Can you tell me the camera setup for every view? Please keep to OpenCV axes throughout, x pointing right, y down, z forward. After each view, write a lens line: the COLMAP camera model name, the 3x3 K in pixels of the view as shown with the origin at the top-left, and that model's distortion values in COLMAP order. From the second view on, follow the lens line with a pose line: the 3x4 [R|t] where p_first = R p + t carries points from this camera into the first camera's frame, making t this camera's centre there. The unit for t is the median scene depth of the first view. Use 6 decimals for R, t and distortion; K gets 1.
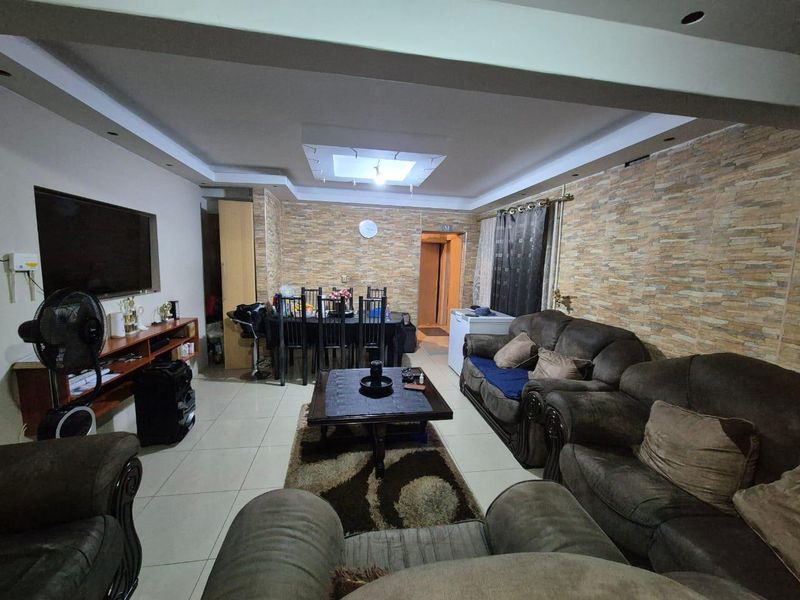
lens RADIAL K [[329.2, 0, 400.0], [0, 329.2, 300.0], [0, 0, 1]] dist [0.001261, 0.000297]
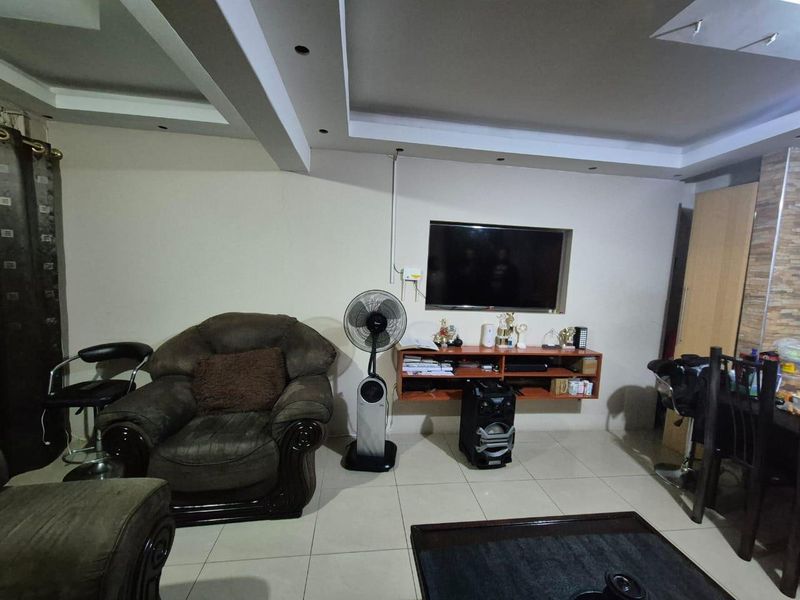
lens RADIAL K [[329.2, 0, 400.0], [0, 329.2, 300.0], [0, 0, 1]] dist [0.001261, 0.000297]
pose [[-0.032119, 0.064717, -0.997387, 0.297513], [-0.157821, 0.985054, 0.068999, -0.087888], [0.986945, 0.159625, -0.021426, 0.929824]]
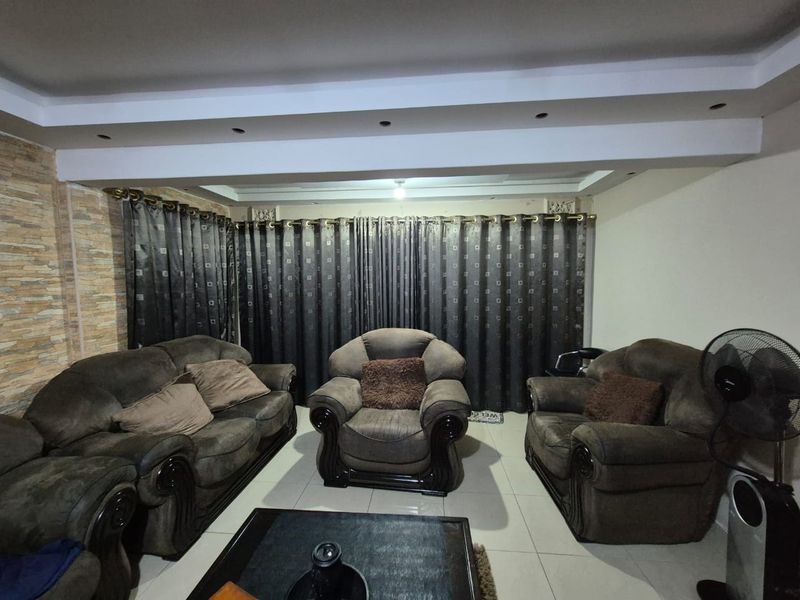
lens RADIAL K [[329.2, 0, 400.0], [0, 329.2, 300.0], [0, 0, 1]] dist [0.001261, 0.000297]
pose [[-0.968013, -0.035205, 0.248418, -0.300846], [0.010067, 0.983860, 0.178658, -0.209575], [-0.250699, 0.175444, -0.952034, 1.603125]]
